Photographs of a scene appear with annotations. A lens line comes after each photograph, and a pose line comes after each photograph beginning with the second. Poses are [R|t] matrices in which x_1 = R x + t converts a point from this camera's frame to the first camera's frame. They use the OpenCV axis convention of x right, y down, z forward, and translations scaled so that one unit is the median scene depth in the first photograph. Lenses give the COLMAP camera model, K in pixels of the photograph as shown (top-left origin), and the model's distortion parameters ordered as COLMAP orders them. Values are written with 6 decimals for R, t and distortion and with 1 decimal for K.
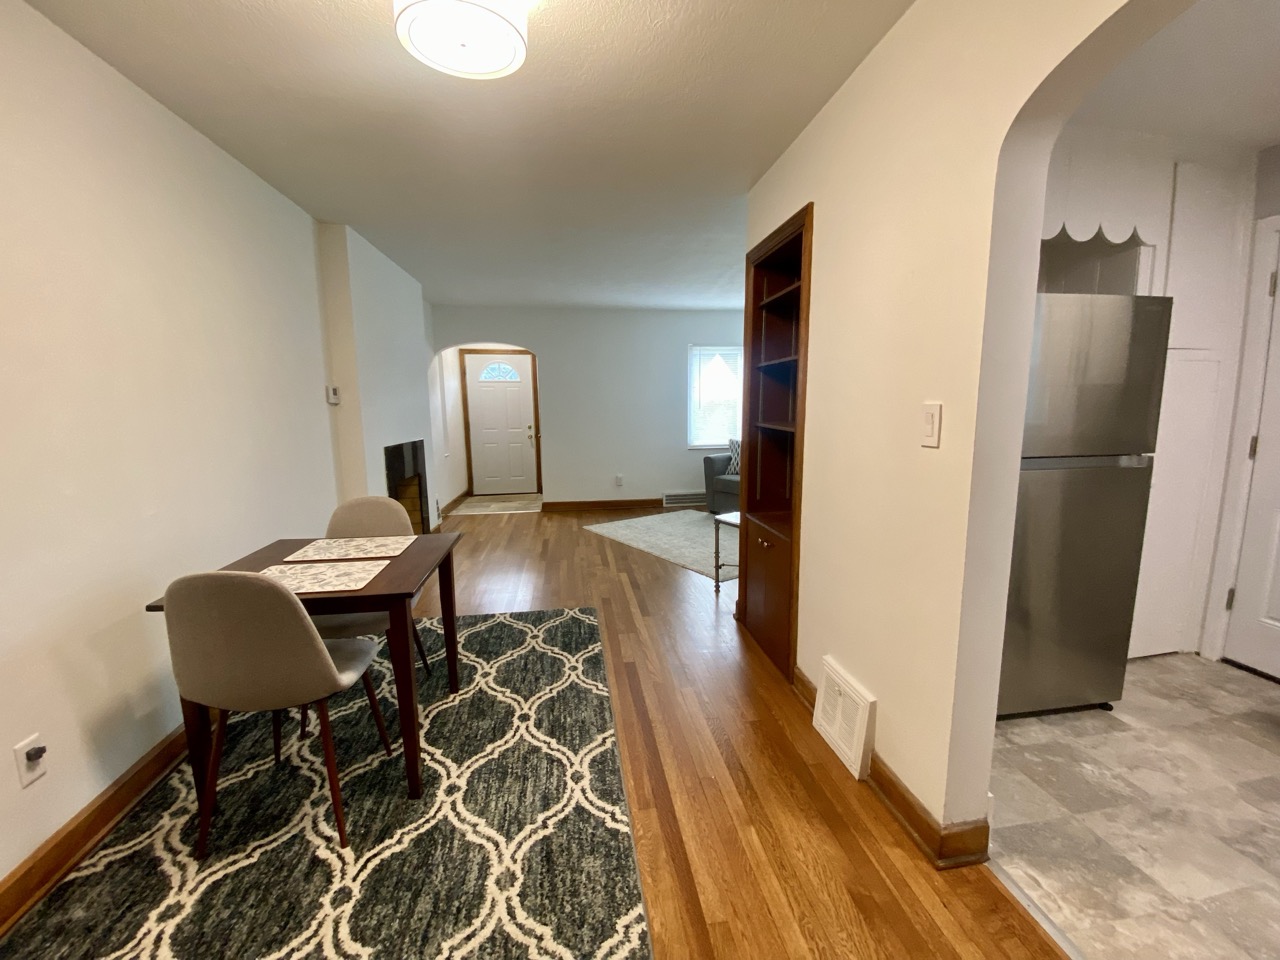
lens RADIAL K [[516.7, 0, 640.0], [0, 516.7, 480.0], [0, 0, 1]] dist [0.057398, -0.045186]
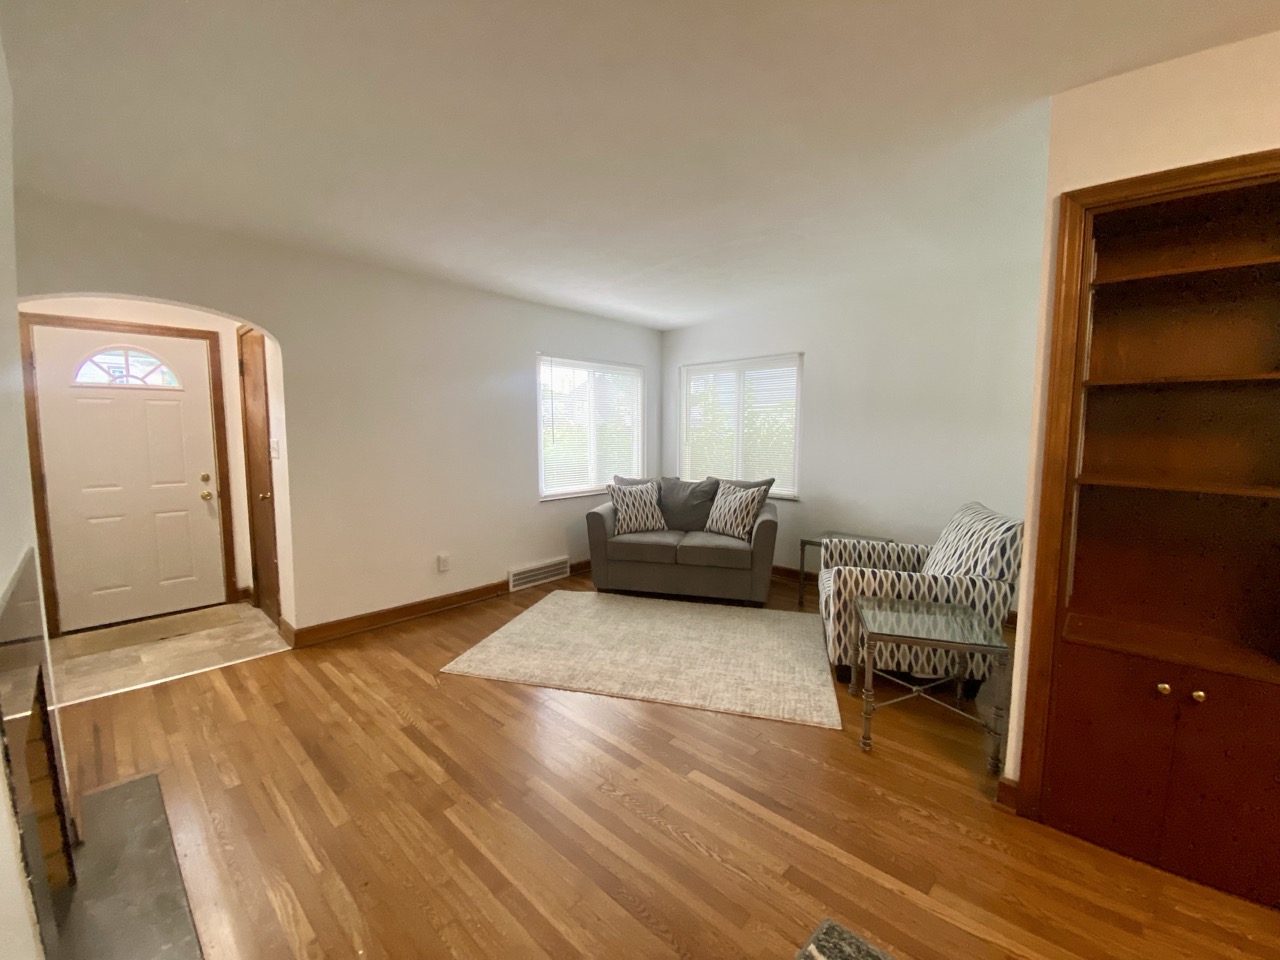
lens RADIAL K [[516.7, 0, 640.0], [0, 516.7, 480.0], [0, 0, 1]] dist [0.057398, -0.045186]
pose [[0.775550, -0.043400, 0.629793, -0.530880], [0.078697, 0.996499, -0.028240, -0.131975], [-0.626362, 0.071465, 0.776250, 0.844216]]
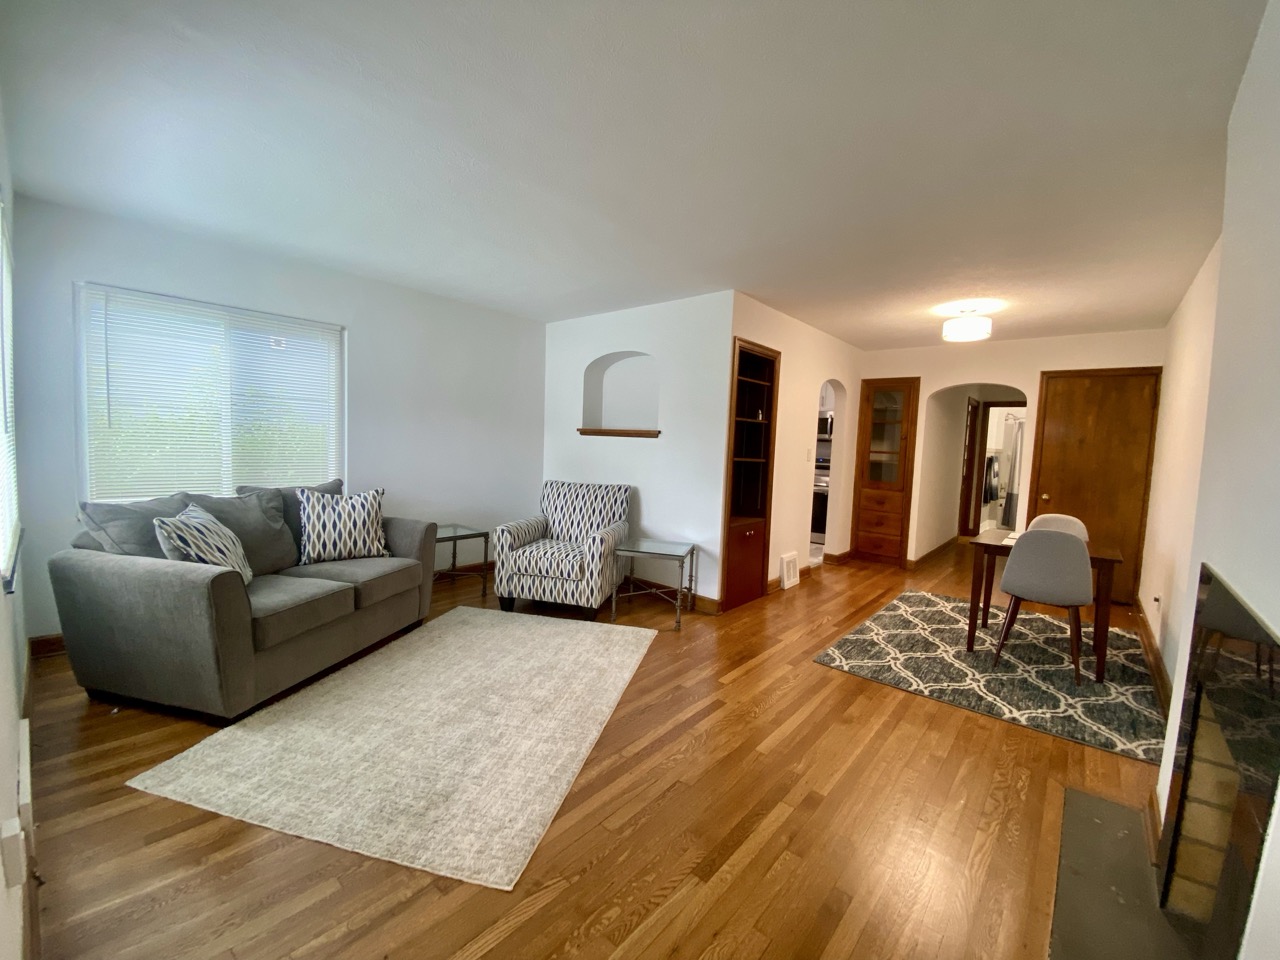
lens RADIAL K [[516.7, 0, 640.0], [0, 516.7, 480.0], [0, 0, 1]] dist [0.057398, -0.045186]
pose [[-0.661956, -0.070814, 0.746190, -0.650830], [0.075906, 0.984076, 0.160726, -0.294882], [-0.745690, 0.163034, -0.646040, 2.071712]]
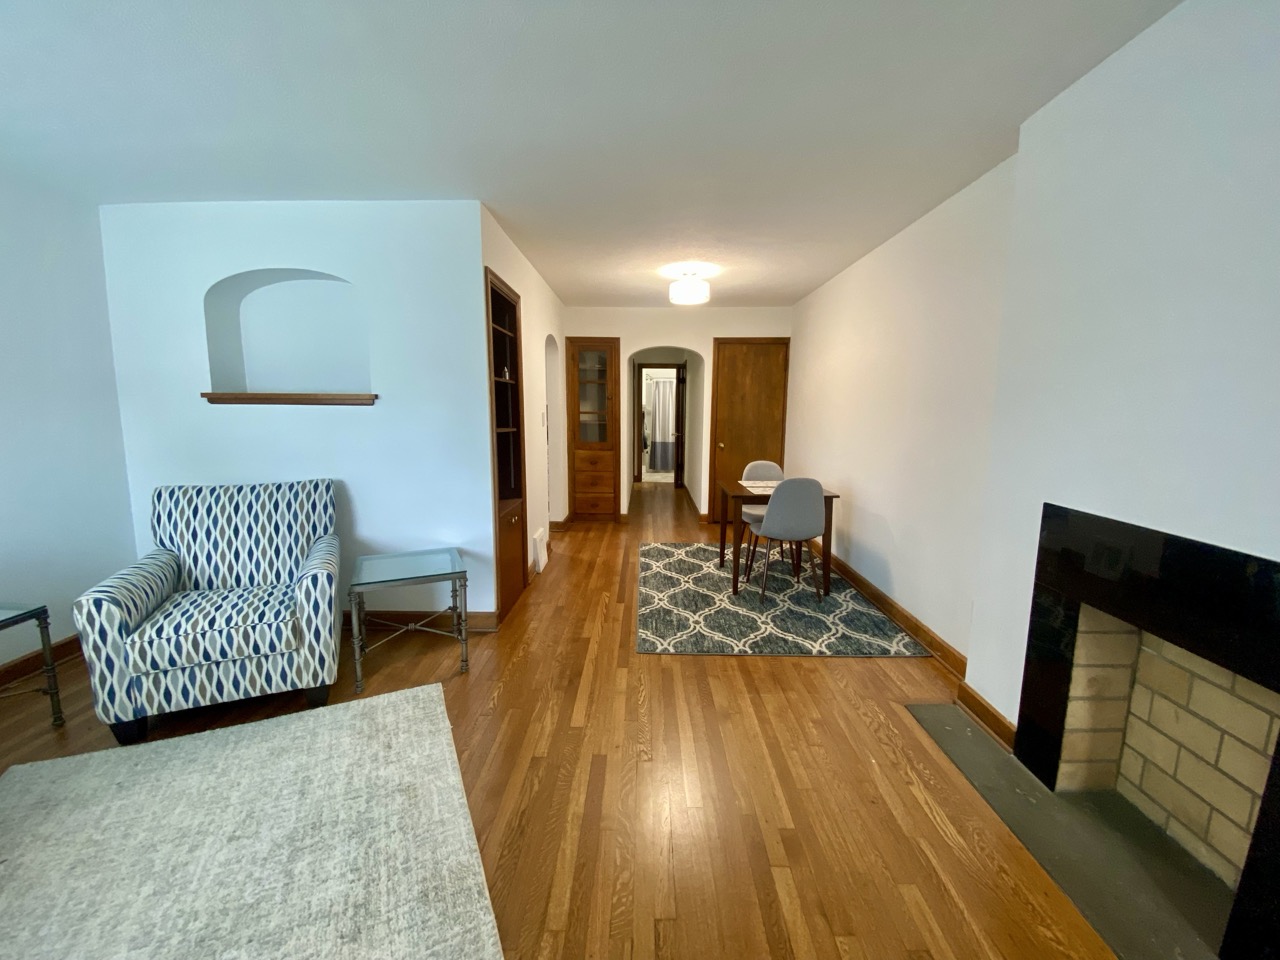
lens RADIAL K [[516.7, 0, 640.0], [0, 516.7, 480.0], [0, 0, 1]] dist [0.057398, -0.045186]
pose [[-0.988264, -0.017268, 0.151776, -0.247158], [0.025851, 0.960354, 0.277584, -0.303578], [-0.150552, 0.278250, -0.948637, 1.993340]]
